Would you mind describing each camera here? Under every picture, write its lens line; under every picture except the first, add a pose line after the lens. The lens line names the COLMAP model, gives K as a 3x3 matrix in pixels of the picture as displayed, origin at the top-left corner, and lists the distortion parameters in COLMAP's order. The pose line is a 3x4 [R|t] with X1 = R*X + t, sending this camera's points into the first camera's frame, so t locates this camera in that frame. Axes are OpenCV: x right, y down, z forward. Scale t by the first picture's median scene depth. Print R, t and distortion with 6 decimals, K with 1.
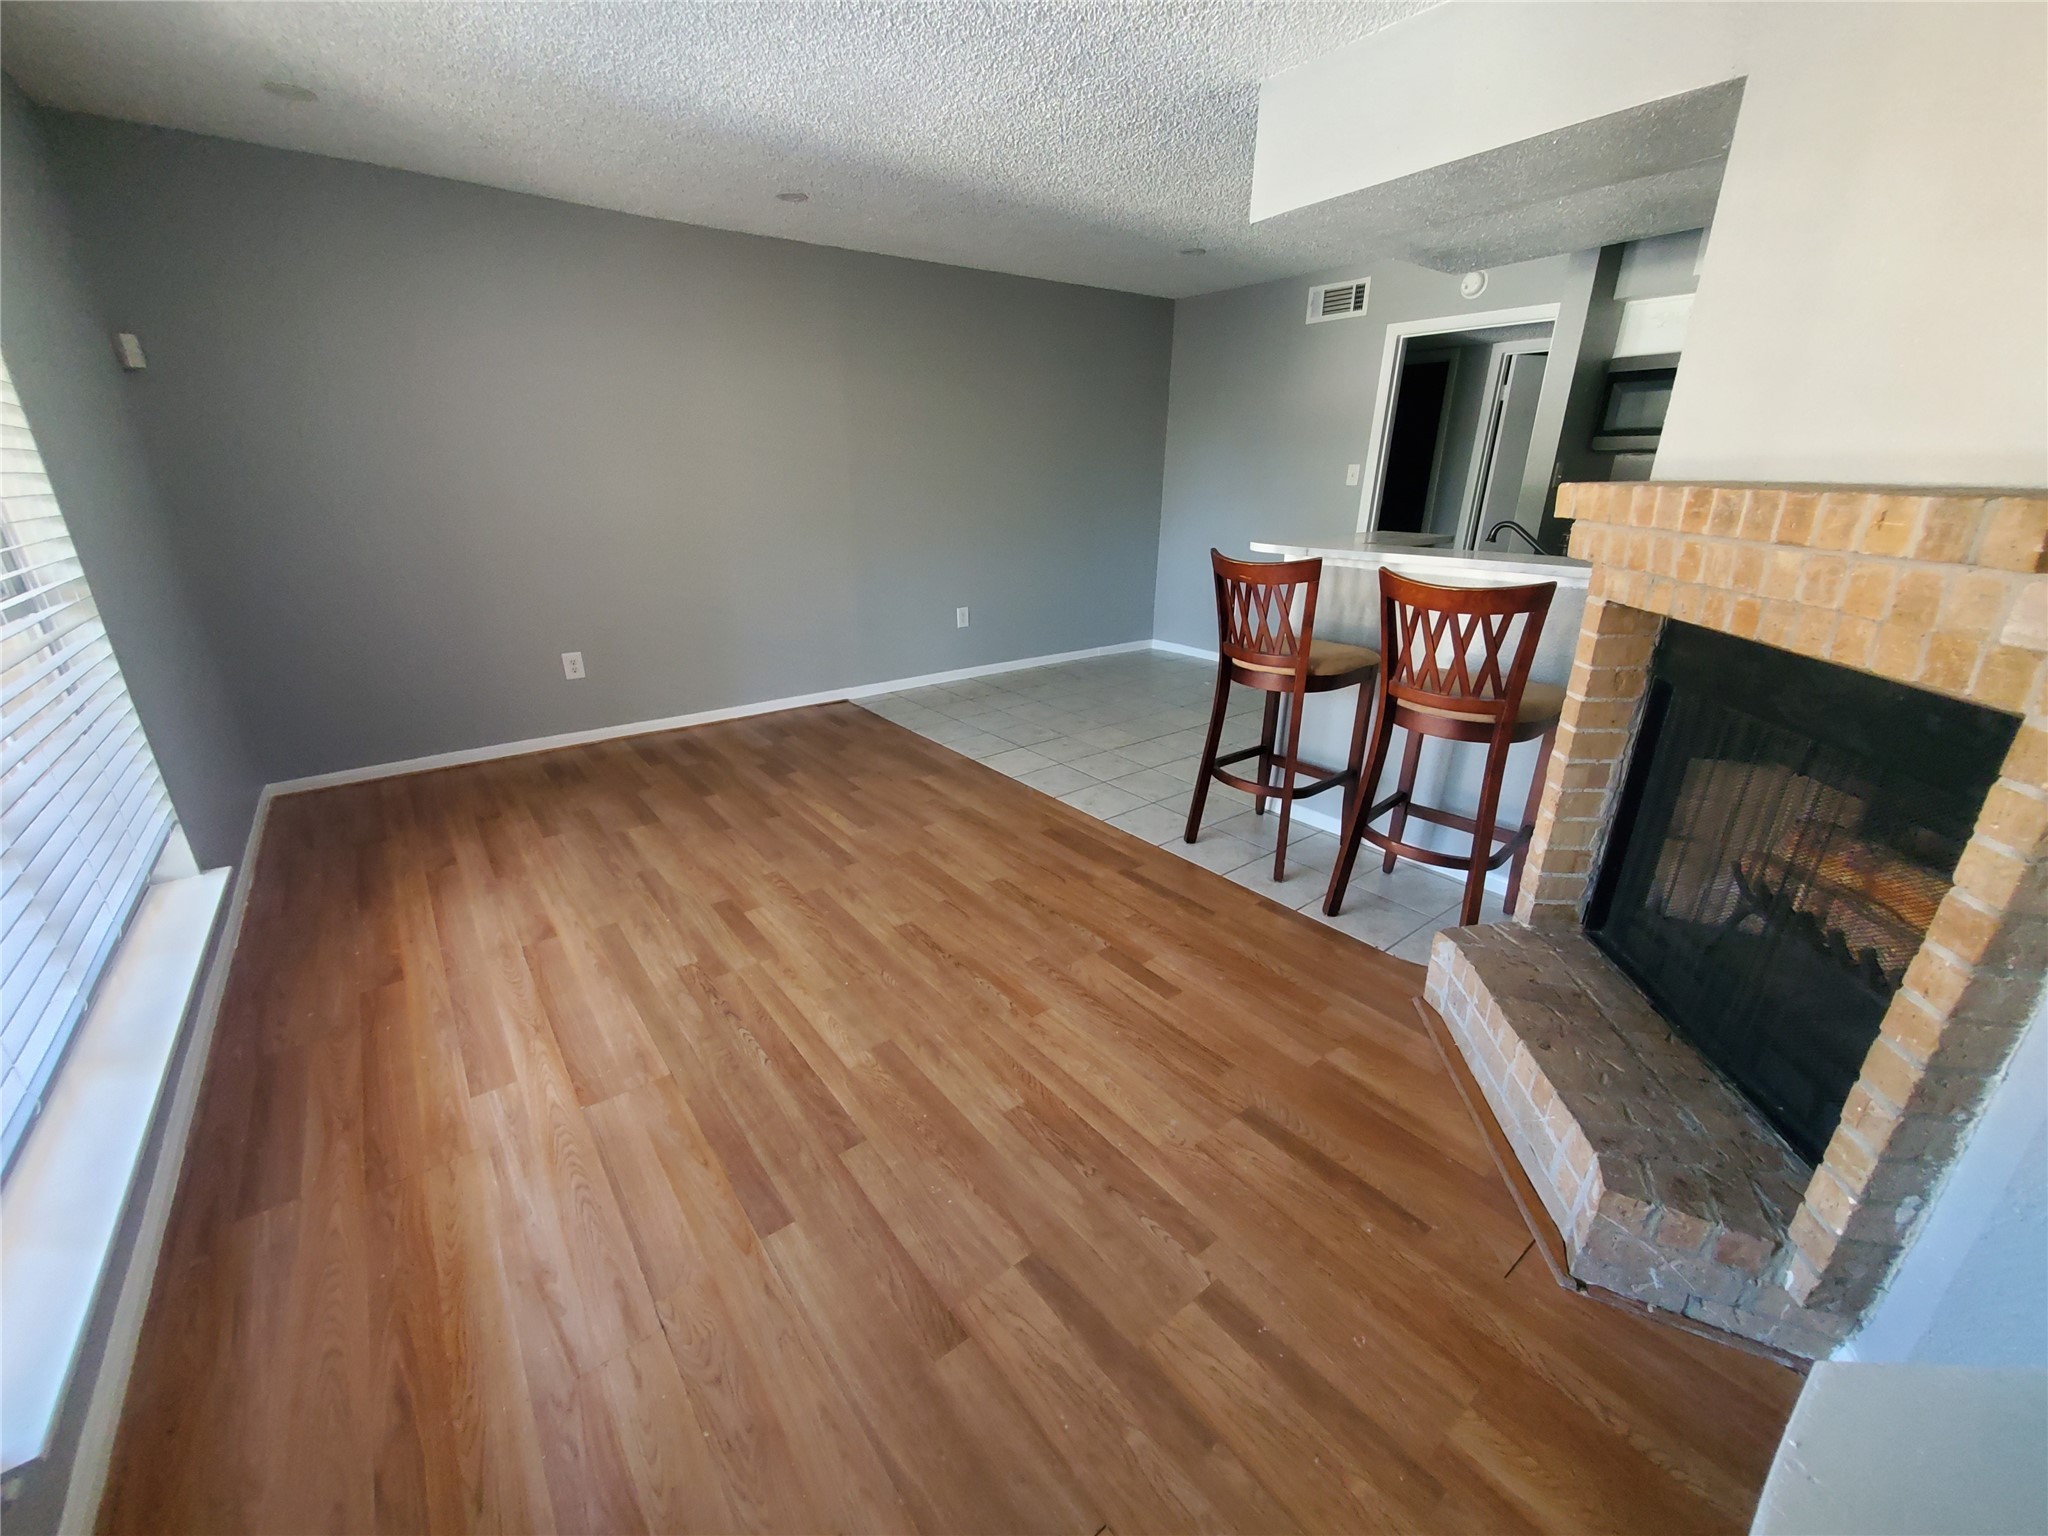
lens RADIAL K [[819.2, 0, 1024.0], [0, 819.2, 768.0], [0, 0, 1]] dist [0.000294, 0.000013]
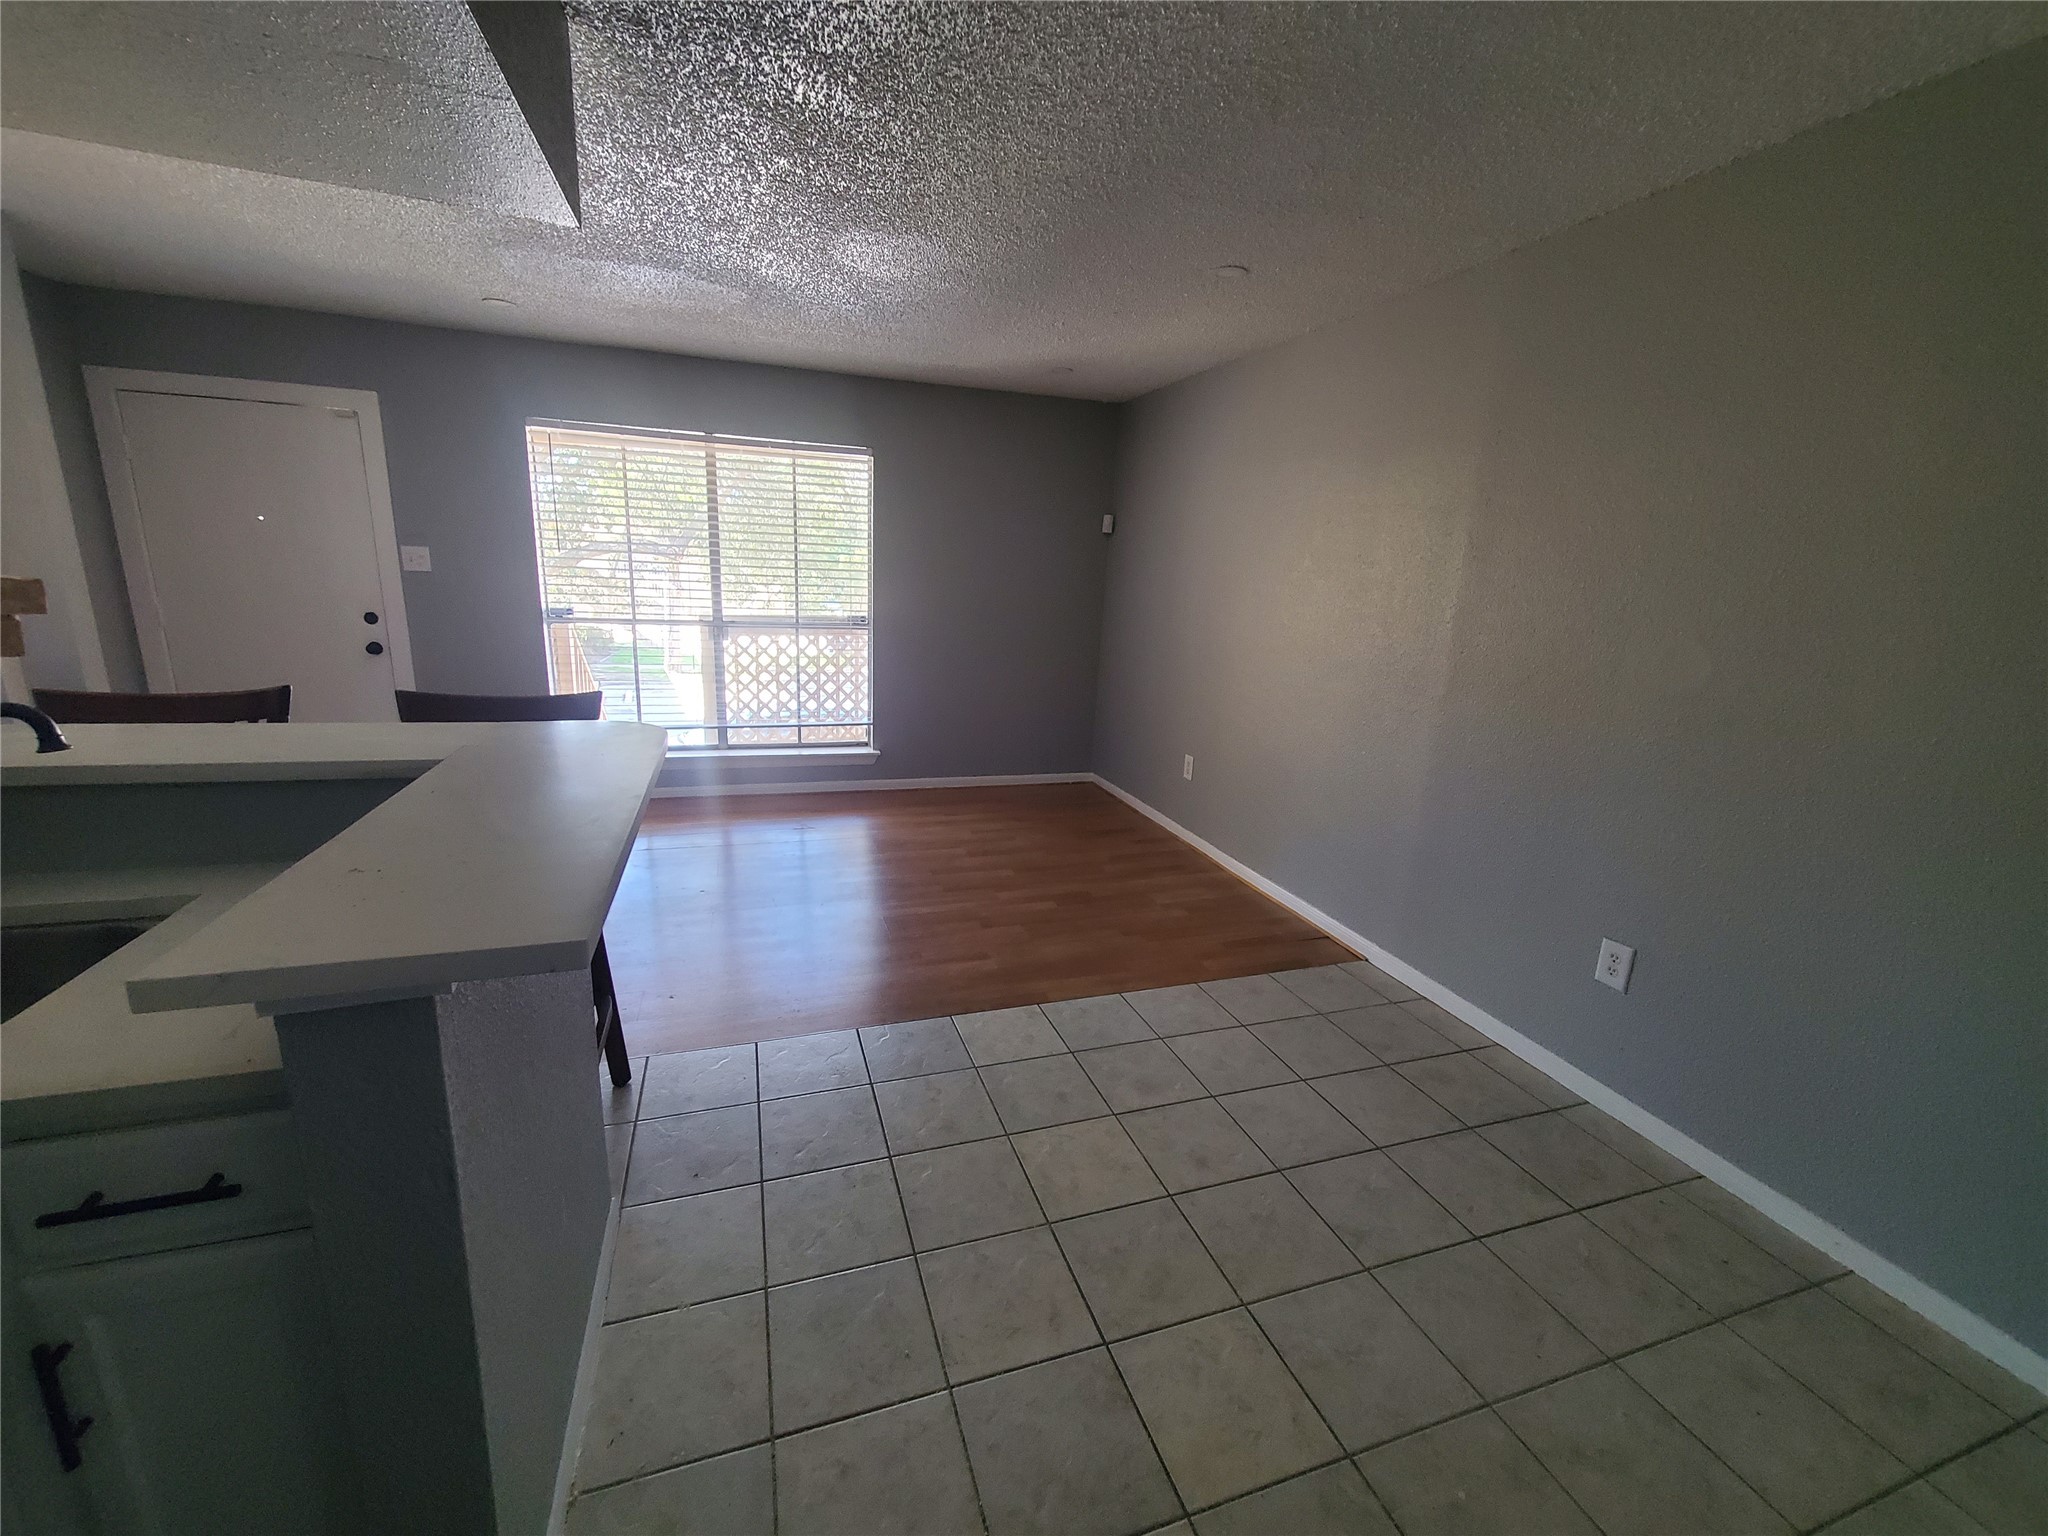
lens RADIAL K [[819.2, 0, 1024.0], [0, 819.2, 768.0], [0, 0, 1]] dist [0.000294, 0.000013]
pose [[-0.324905, 0.201571, -0.924016, 0.559817], [-0.374400, 0.869790, 0.321389, -0.416993], [0.868483, 0.450372, -0.207130, 1.100703]]
